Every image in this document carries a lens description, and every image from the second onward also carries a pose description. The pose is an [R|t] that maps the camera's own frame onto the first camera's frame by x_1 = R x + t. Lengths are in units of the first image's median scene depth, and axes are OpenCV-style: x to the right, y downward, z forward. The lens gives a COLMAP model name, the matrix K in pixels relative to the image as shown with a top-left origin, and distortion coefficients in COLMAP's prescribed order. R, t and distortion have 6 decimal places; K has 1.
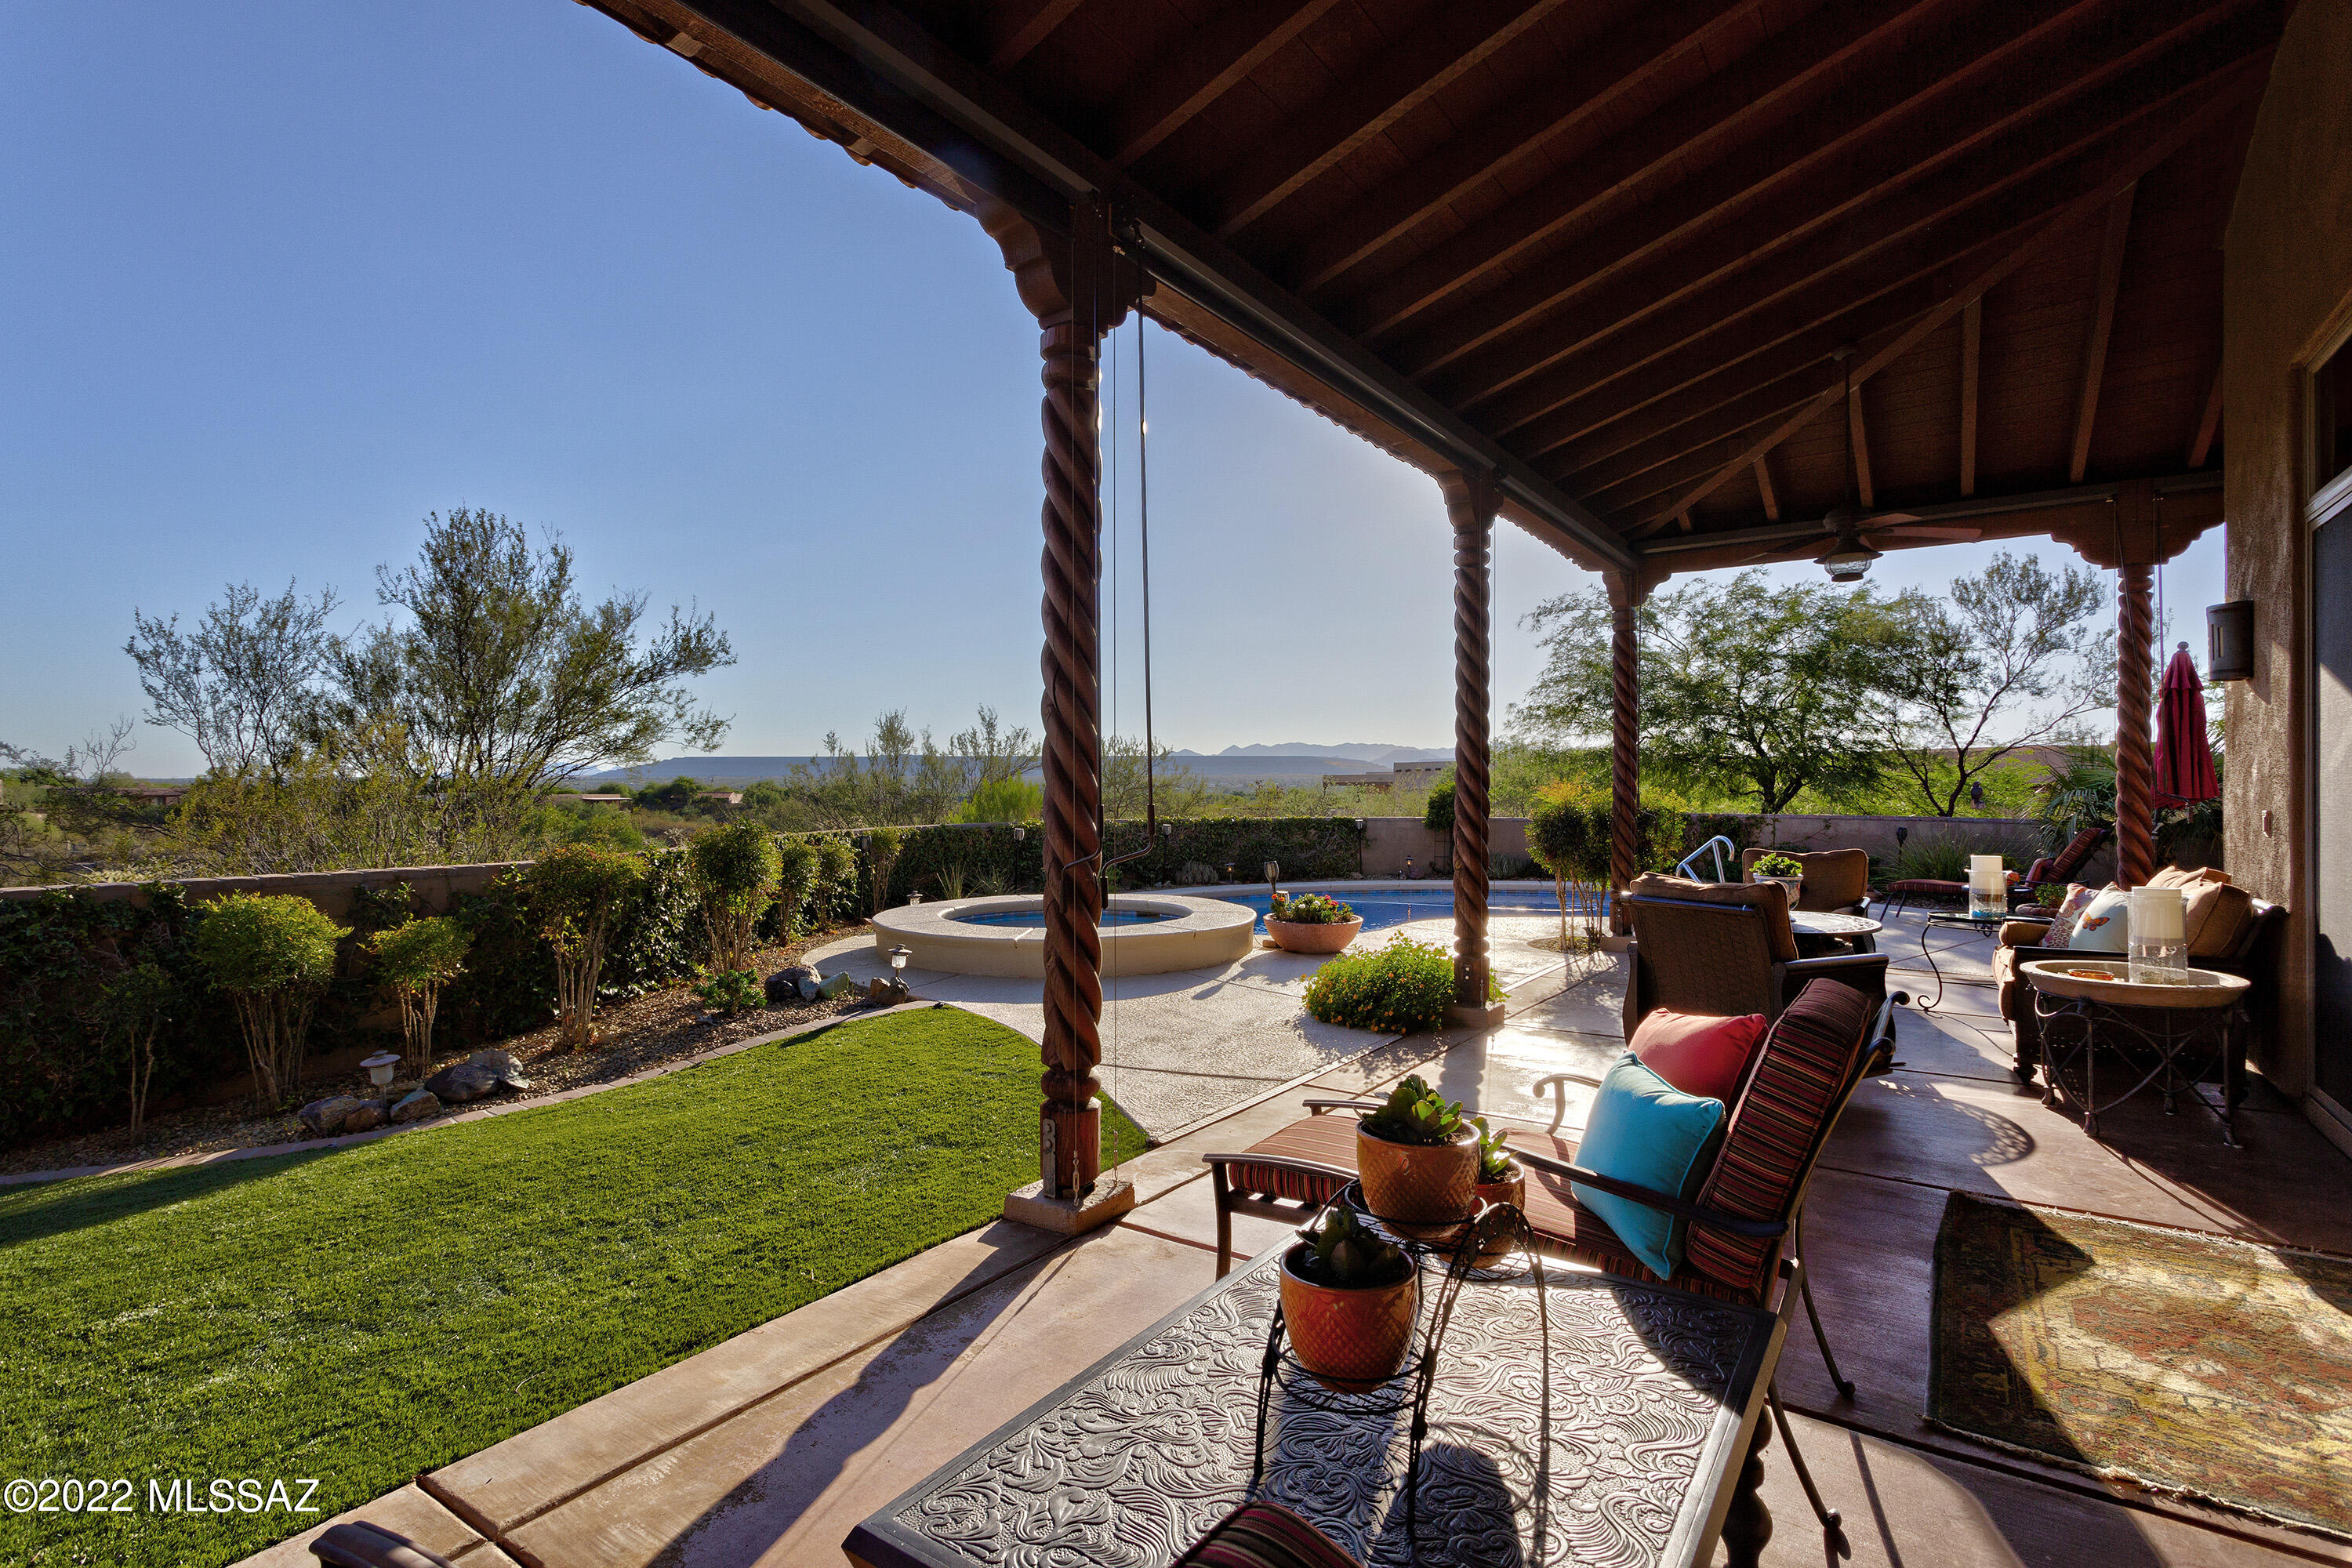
lens RADIAL K [[1145.8, 0, 1174.7], [0, 1145.8, 787.6], [0, 0, 1]] dist [0.004344, 0.001035]
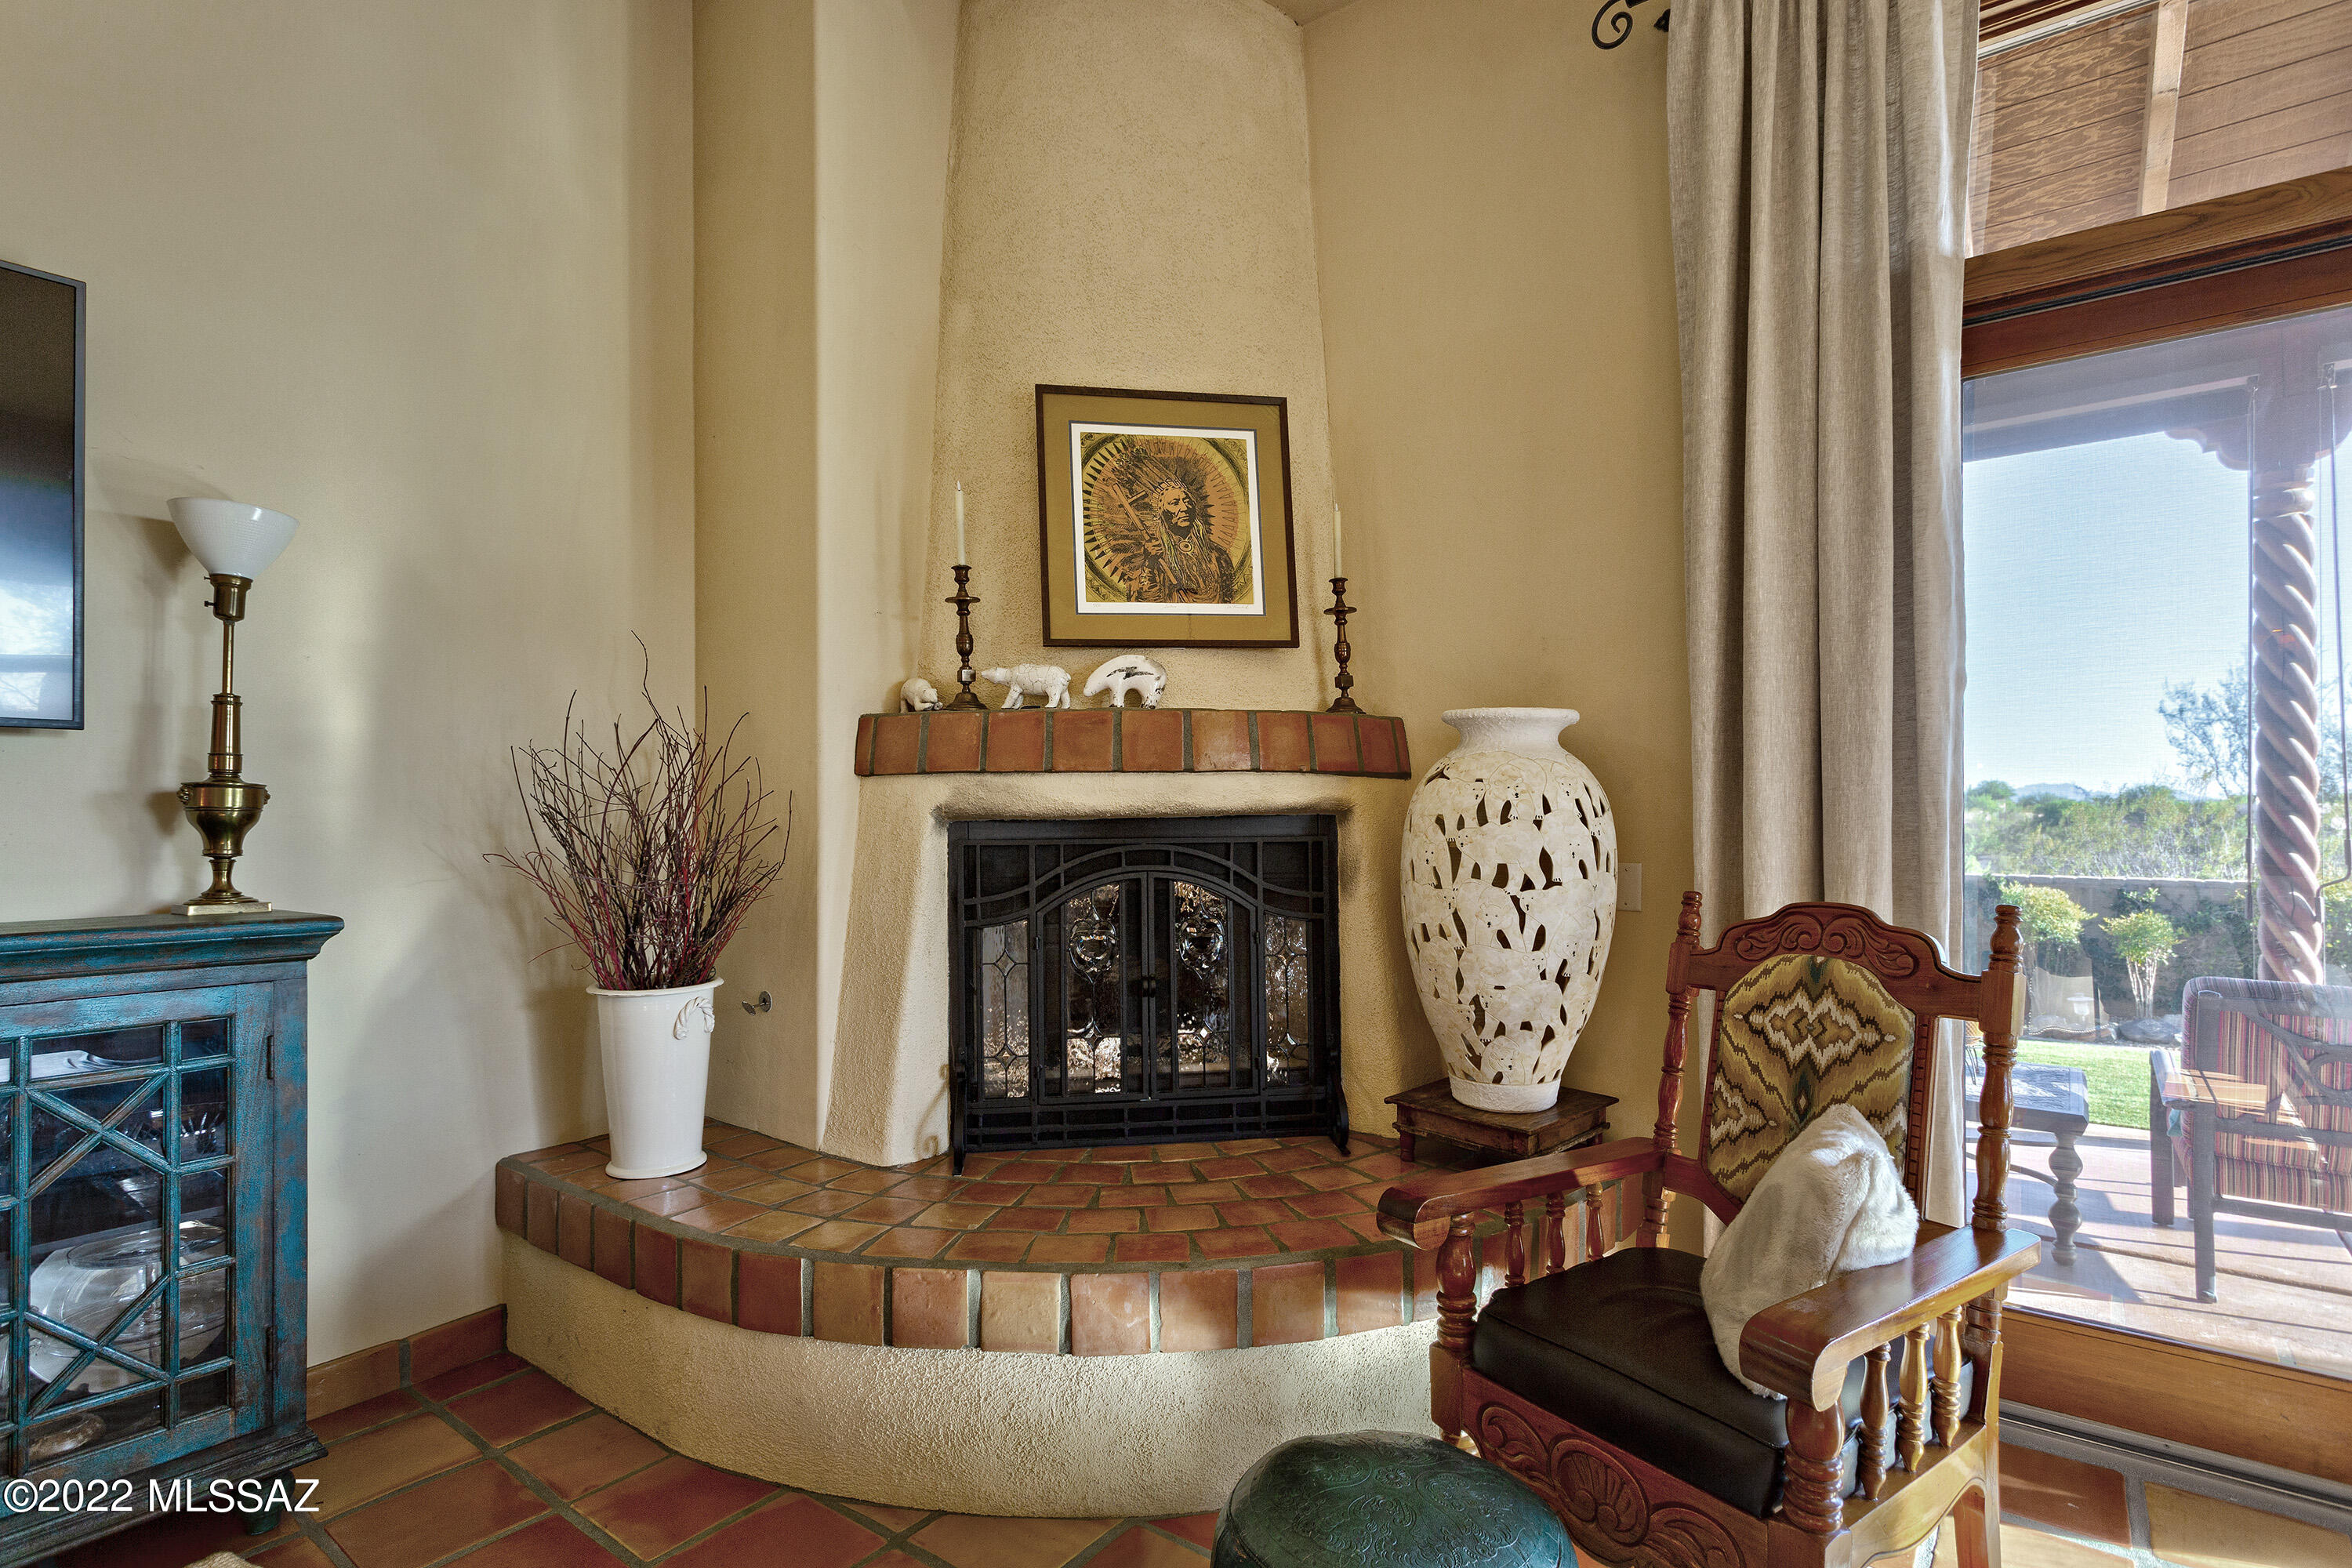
lens RADIAL K [[1145.8, 0, 1190.5], [0, 1145.8, 803.0], [0, 0, 1]] dist [0.004344, 0.001035]
pose [[-0.032726, -0.008571, -0.999428, 0.763316], [0.003149, 0.999957, -0.008678, -0.011029], [0.999459, -0.003431, -0.032698, -0.109897]]
